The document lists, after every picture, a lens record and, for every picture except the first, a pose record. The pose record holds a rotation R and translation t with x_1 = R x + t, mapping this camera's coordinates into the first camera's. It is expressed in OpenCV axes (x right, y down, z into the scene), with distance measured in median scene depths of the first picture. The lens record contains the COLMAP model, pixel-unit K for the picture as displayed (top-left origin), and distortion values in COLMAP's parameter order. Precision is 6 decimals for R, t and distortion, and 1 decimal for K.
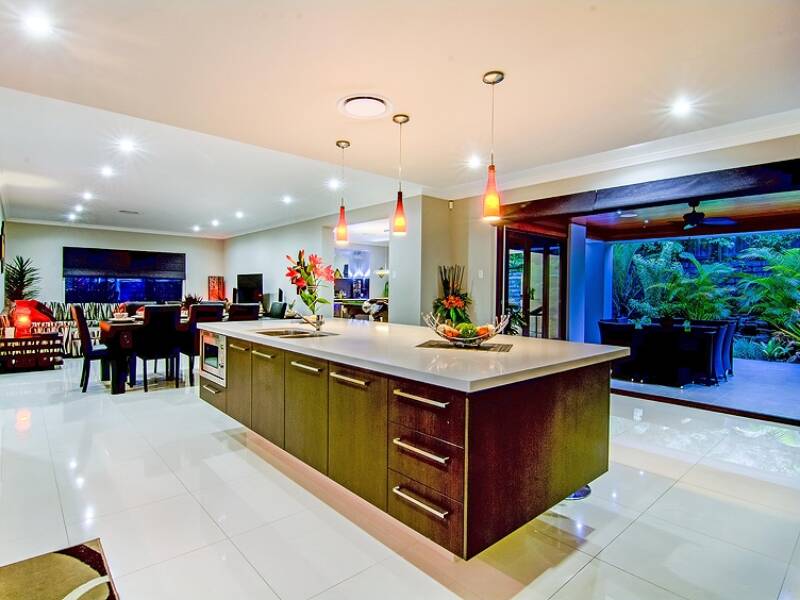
lens RADIAL K [[436.0, 0, 392.4], [0, 436.0, 297.3], [0, 0, 1]] dist [-0.005513, -0.008568]
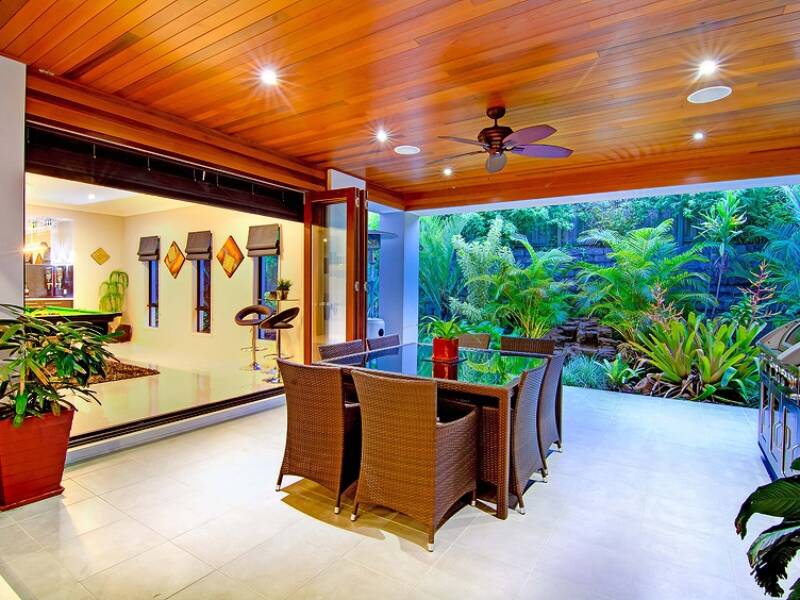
lens RADIAL K [[436.0, 0, 403.4], [0, 436.0, 298.9], [0, 0, 1]] dist [-0.005513, -0.008568]
pose [[0.959938, -0.005636, 0.280156, 0.290788], [0.001264, 0.999875, 0.015785, -0.004630], [-0.280210, -0.014798, 0.959825, 0.351803]]
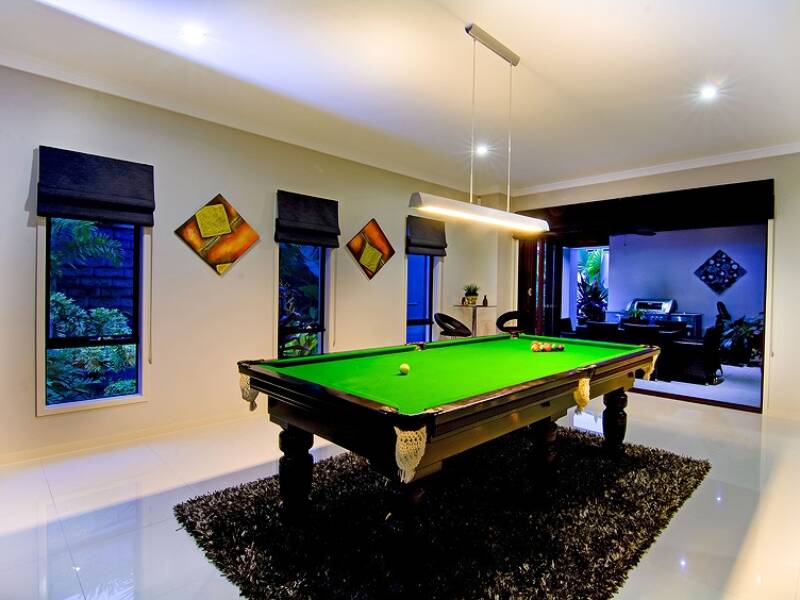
lens RADIAL K [[436.0, 0, 400.3], [0, 436.0, 297.6], [0, 0, 1]] dist [-0.005513, -0.008568]
pose [[-0.059804, -0.058900, 0.996471, -0.256469], [-0.033699, 0.997808, 0.056957, -0.034939], [-0.997641, -0.030173, -0.061658, 1.077611]]
